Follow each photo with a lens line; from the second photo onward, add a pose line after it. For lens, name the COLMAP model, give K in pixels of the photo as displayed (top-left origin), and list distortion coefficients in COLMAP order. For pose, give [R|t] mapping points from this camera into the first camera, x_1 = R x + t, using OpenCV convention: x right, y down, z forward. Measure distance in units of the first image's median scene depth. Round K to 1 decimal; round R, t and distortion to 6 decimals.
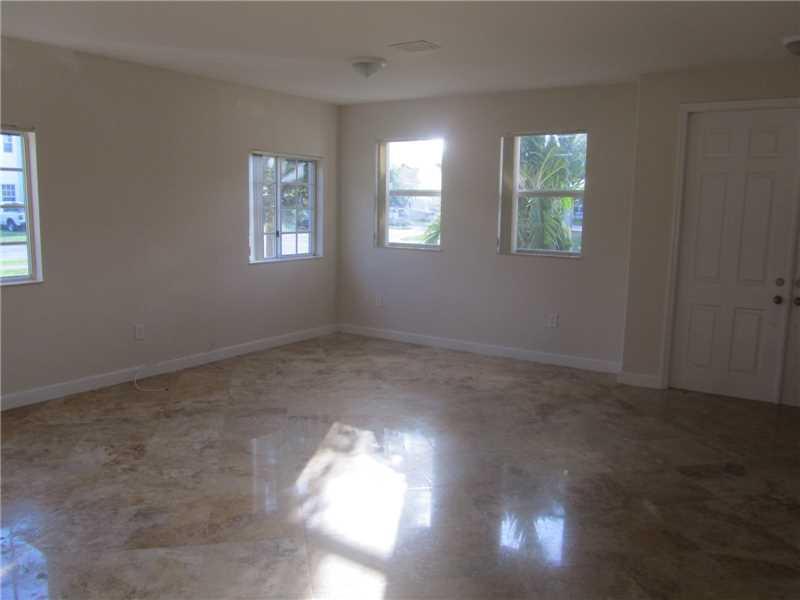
lens RADIAL K [[665.1, 0, 400.0], [0, 665.1, 300.0], [0, 0, 1]] dist [-0.029565, -0.004765]
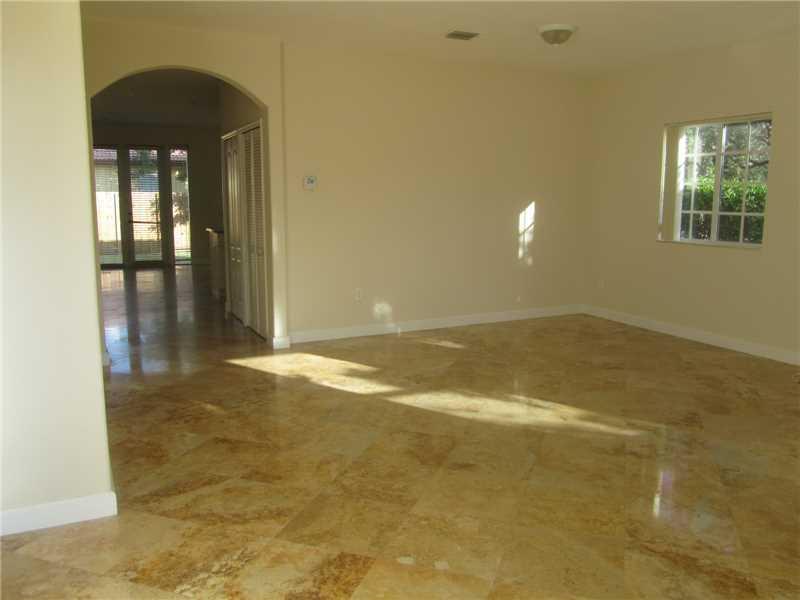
lens RADIAL K [[665.1, 0, 400.0], [0, 665.1, 300.0], [0, 0, 1]] dist [-0.029565, -0.004765]
pose [[-0.527490, 0.111822, -0.842170, 1.119725], [-0.130297, 0.968923, 0.210264, -0.150013], [0.839510, 0.220645, -0.496527, 1.584229]]
